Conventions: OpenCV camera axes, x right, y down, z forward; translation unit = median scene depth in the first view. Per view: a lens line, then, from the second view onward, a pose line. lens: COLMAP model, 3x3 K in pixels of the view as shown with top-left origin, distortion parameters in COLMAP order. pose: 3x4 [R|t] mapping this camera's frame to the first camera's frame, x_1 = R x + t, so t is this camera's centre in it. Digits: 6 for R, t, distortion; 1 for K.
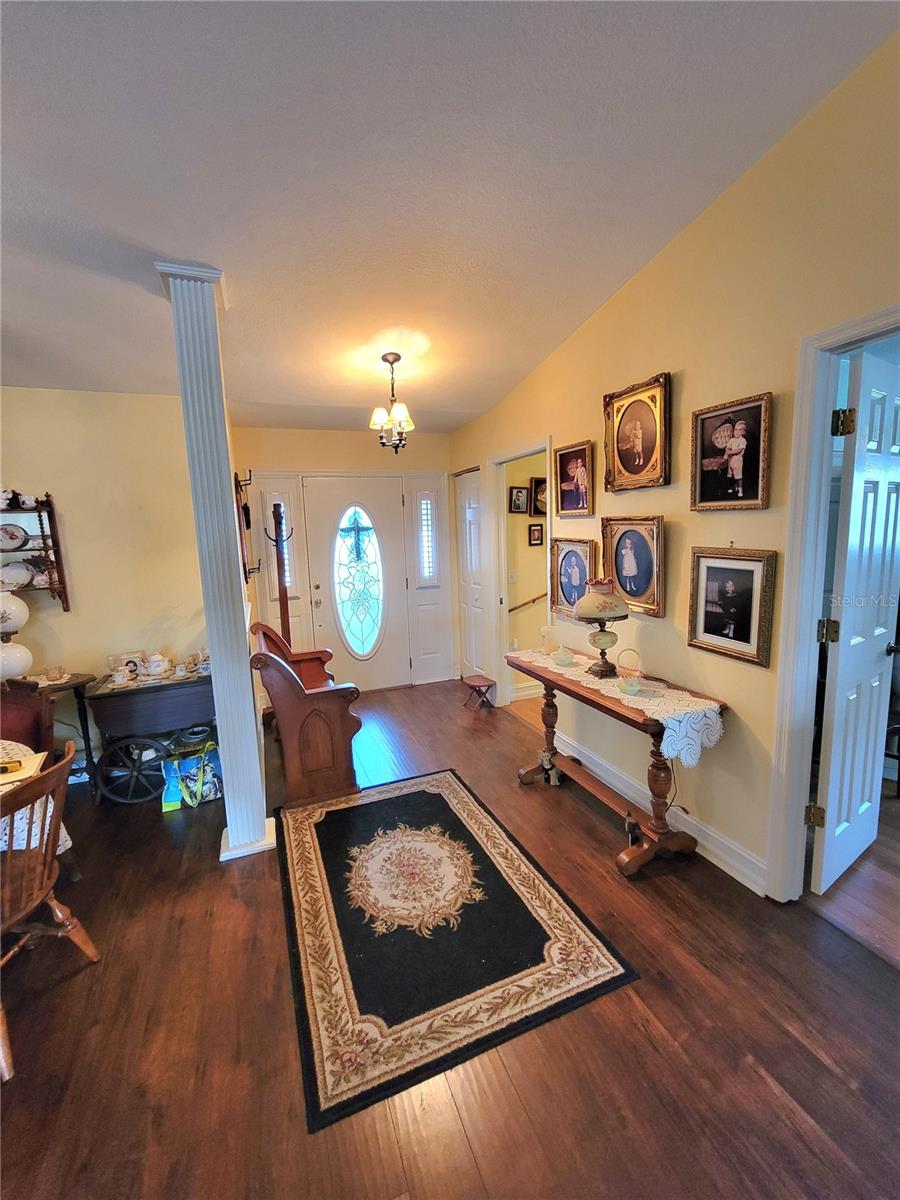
lens RADIAL K [[491.9, 0, 447.2], [0, 491.9, 599.1], [0, 0, 1]] dist [-0.002212, 0.000769]
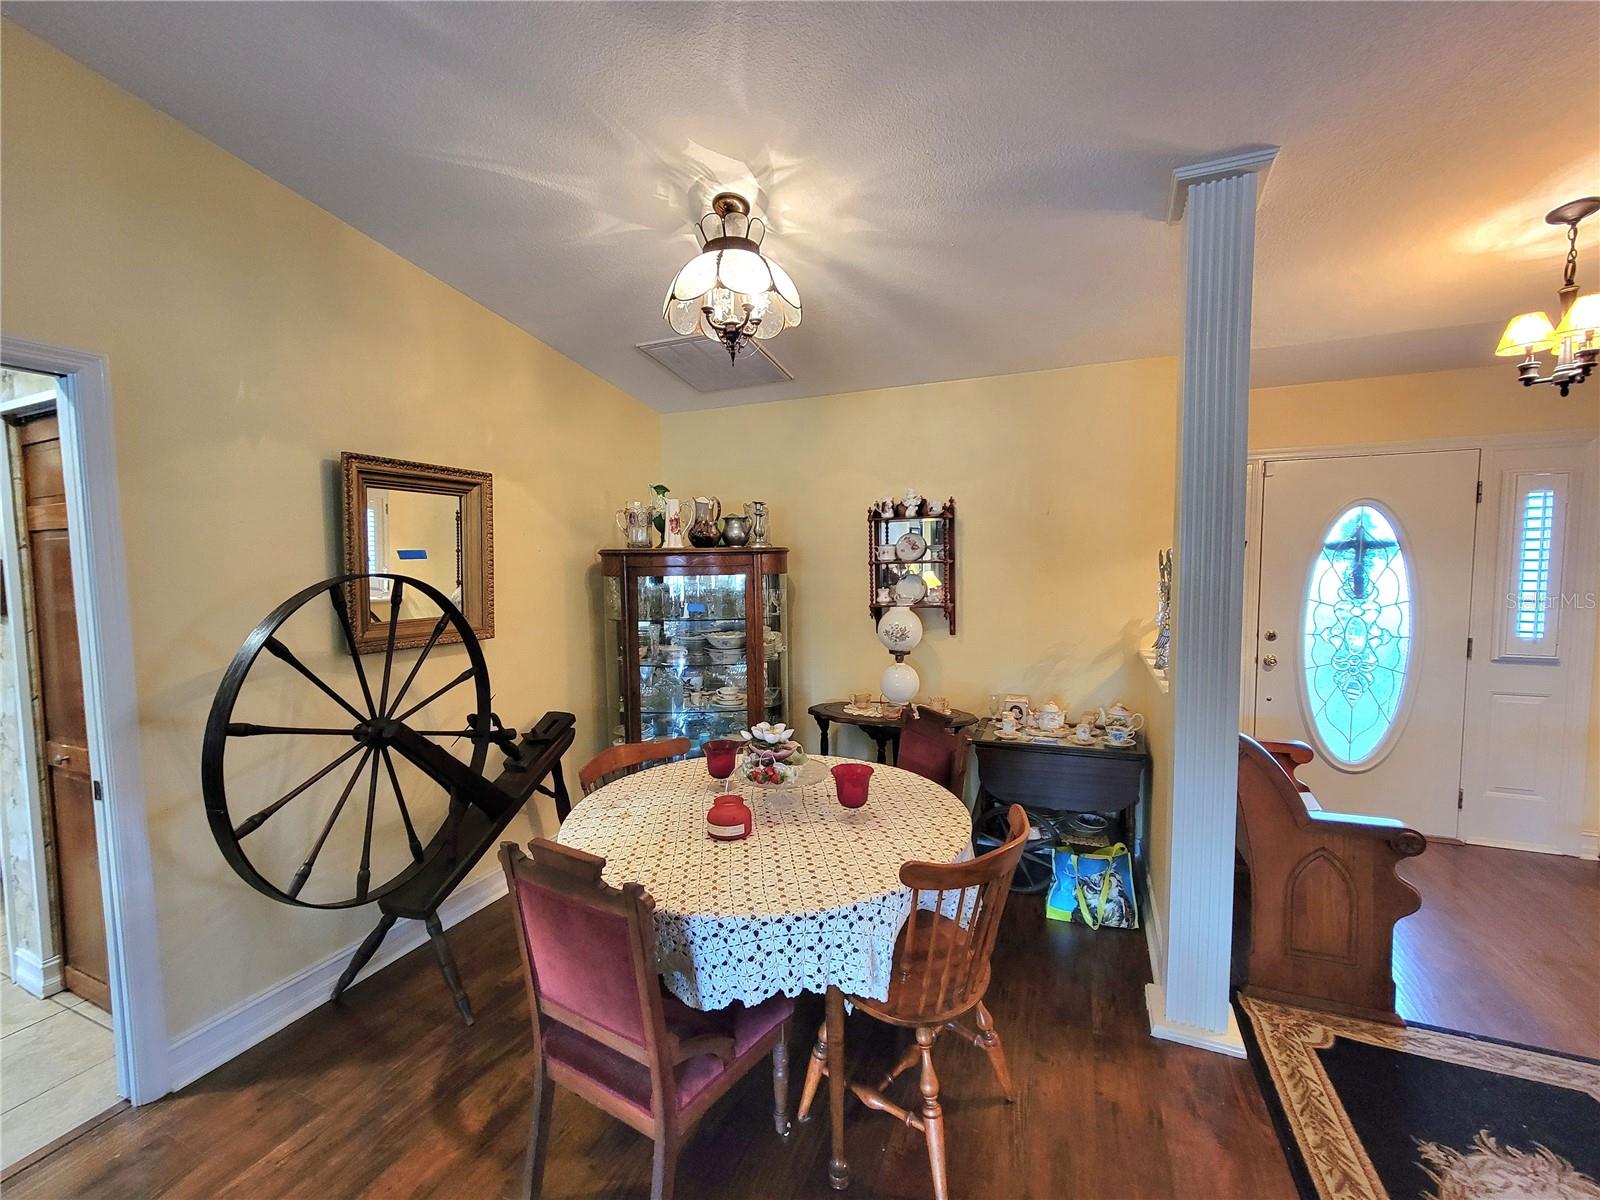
lens RADIAL K [[655.9, 0, 800.9], [0, 655.9, 604.2], [0, 0, 1]] dist [-0.002212, 0.000769]
pose [[0.717101, 0.075735, -0.692842, -0.190867], [-0.111346, 0.993760, -0.006617, 0.009814], [0.688017, 0.081890, 0.721059, -0.011143]]
